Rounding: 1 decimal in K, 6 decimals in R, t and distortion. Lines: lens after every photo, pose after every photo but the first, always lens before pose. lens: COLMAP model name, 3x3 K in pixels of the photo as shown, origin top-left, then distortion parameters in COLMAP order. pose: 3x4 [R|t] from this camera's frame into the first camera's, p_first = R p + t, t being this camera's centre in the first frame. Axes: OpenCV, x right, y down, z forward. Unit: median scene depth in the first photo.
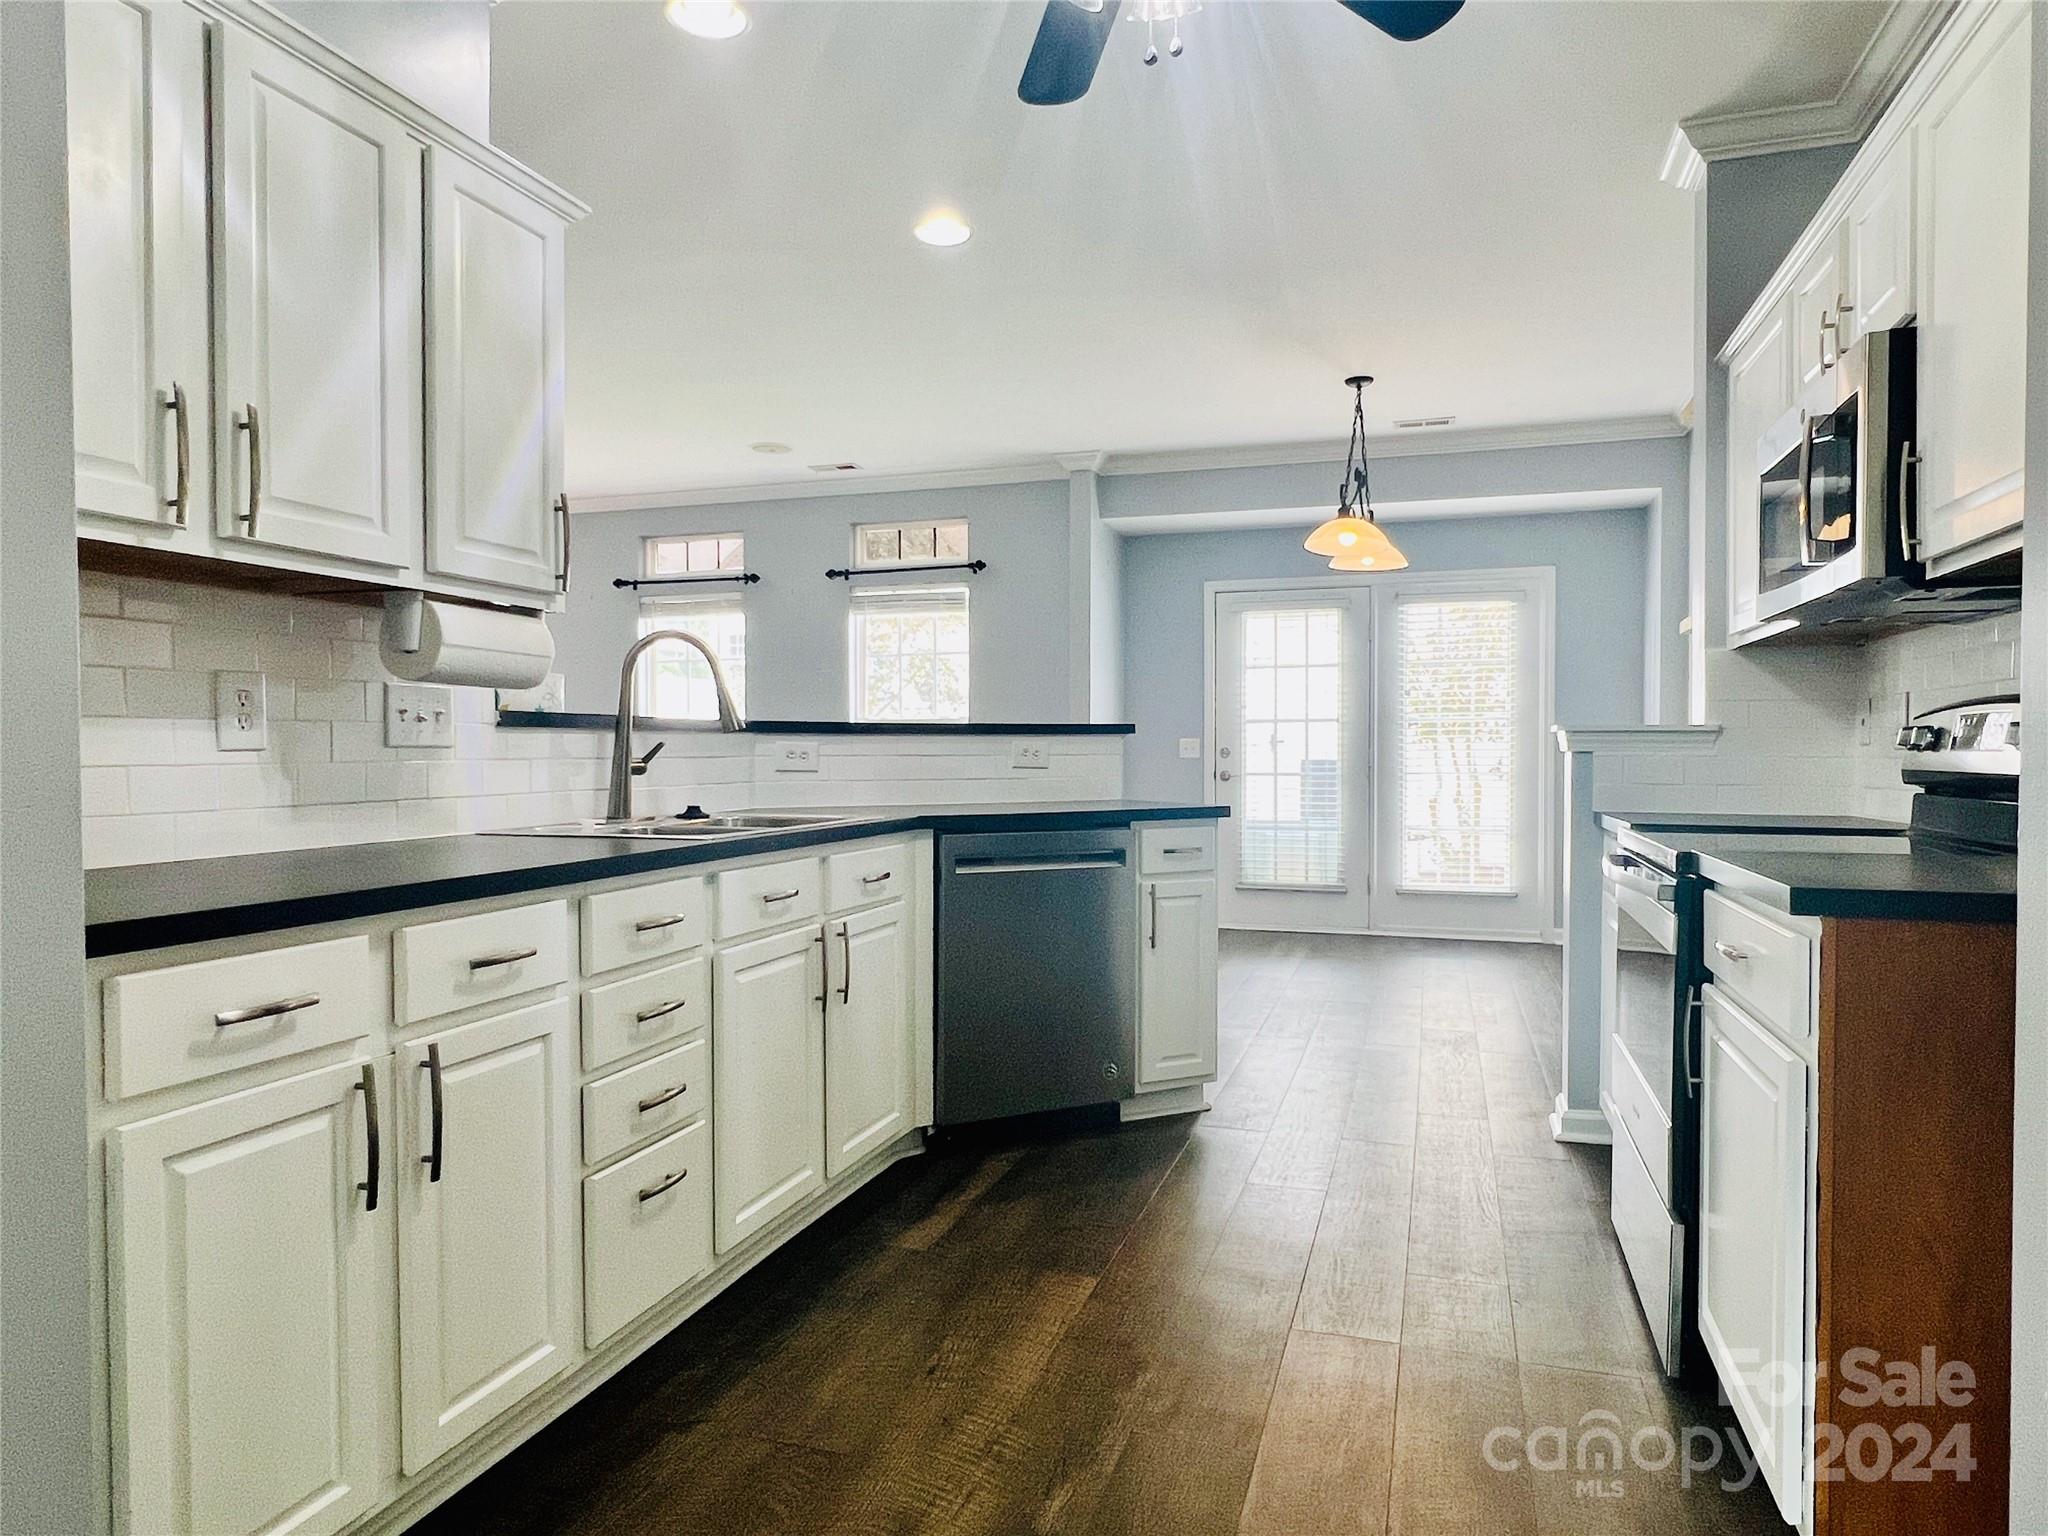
lens RADIAL K [[1260.6, 0, 1028.5], [0, 1260.6, 772.4], [0, 0, 1]] dist [0.000319, -0.001892]
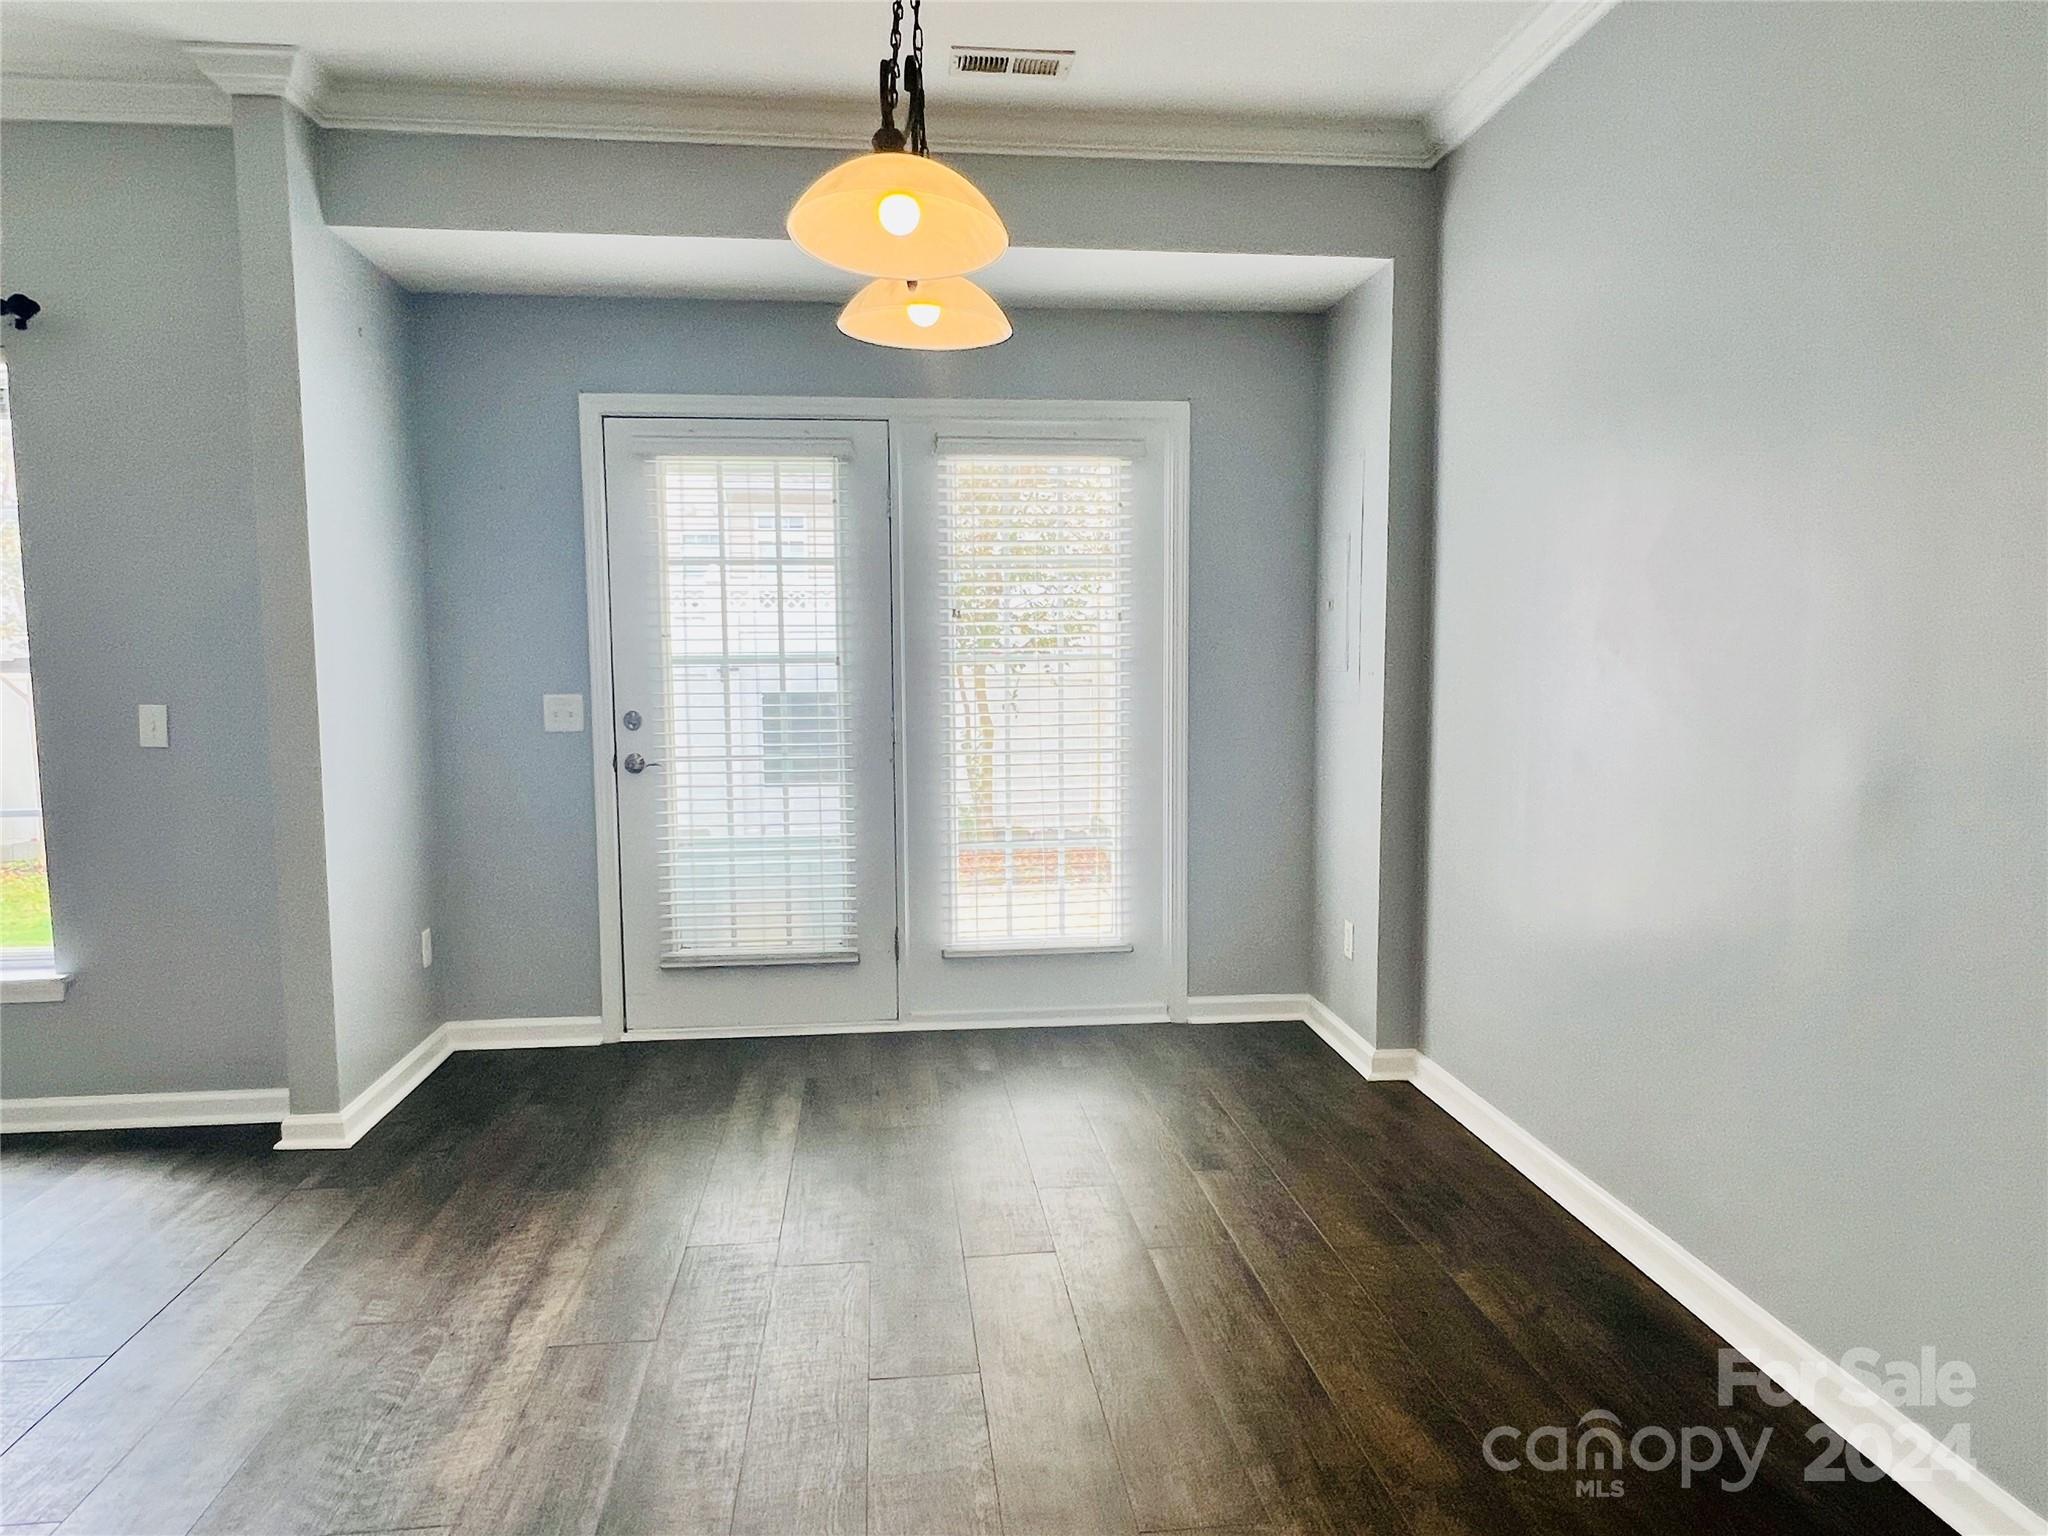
lens RADIAL K [[1266.8, 0, 1024.2], [0, 1266.8, 773.7], [0, 0, 1]] dist [0.001530, -0.002210]
pose [[0.912783, -0.044135, 0.406054, 0.188147], [0.011803, 0.996580, 0.081788, -0.075624], [-0.408275, -0.069862, 0.910182, 0.937497]]
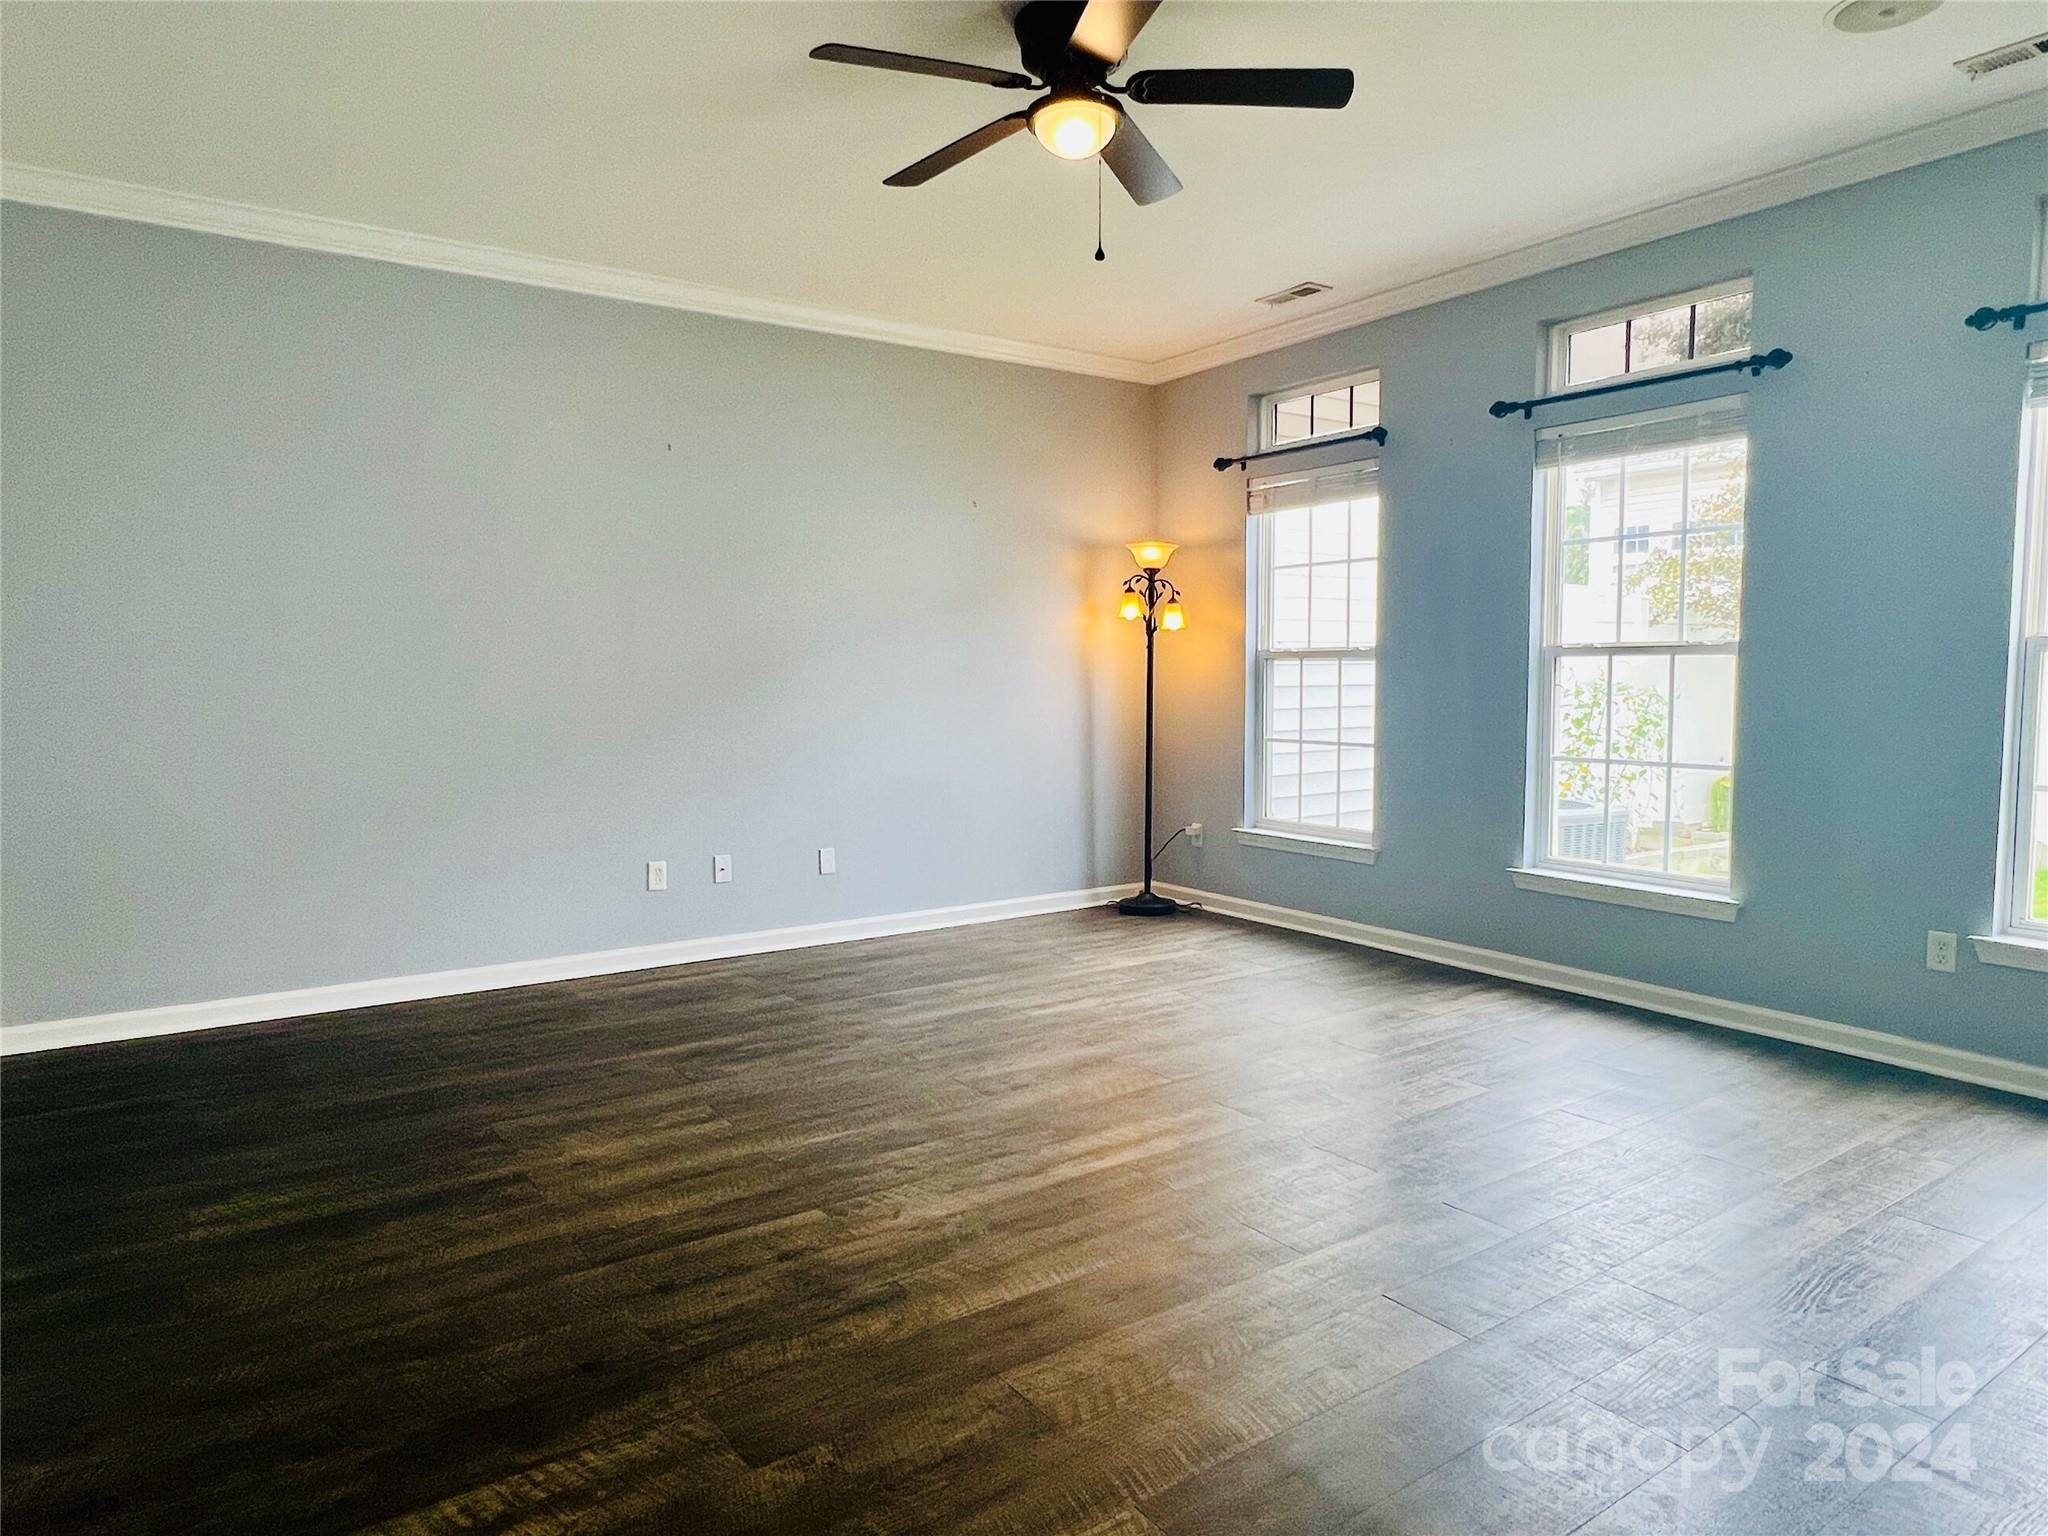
lens RADIAL K [[1263.2, 0, 1024.0], [0, 1263.2, 768.0], [0, 0, 1]] dist [-0.000998, -0.001072]
pose [[0.793763, 0.045850, -0.606497, -0.316799], [-0.004919, 0.997606, 0.068979, -0.055878], [0.608208, -0.051770, 0.792088, 0.909171]]
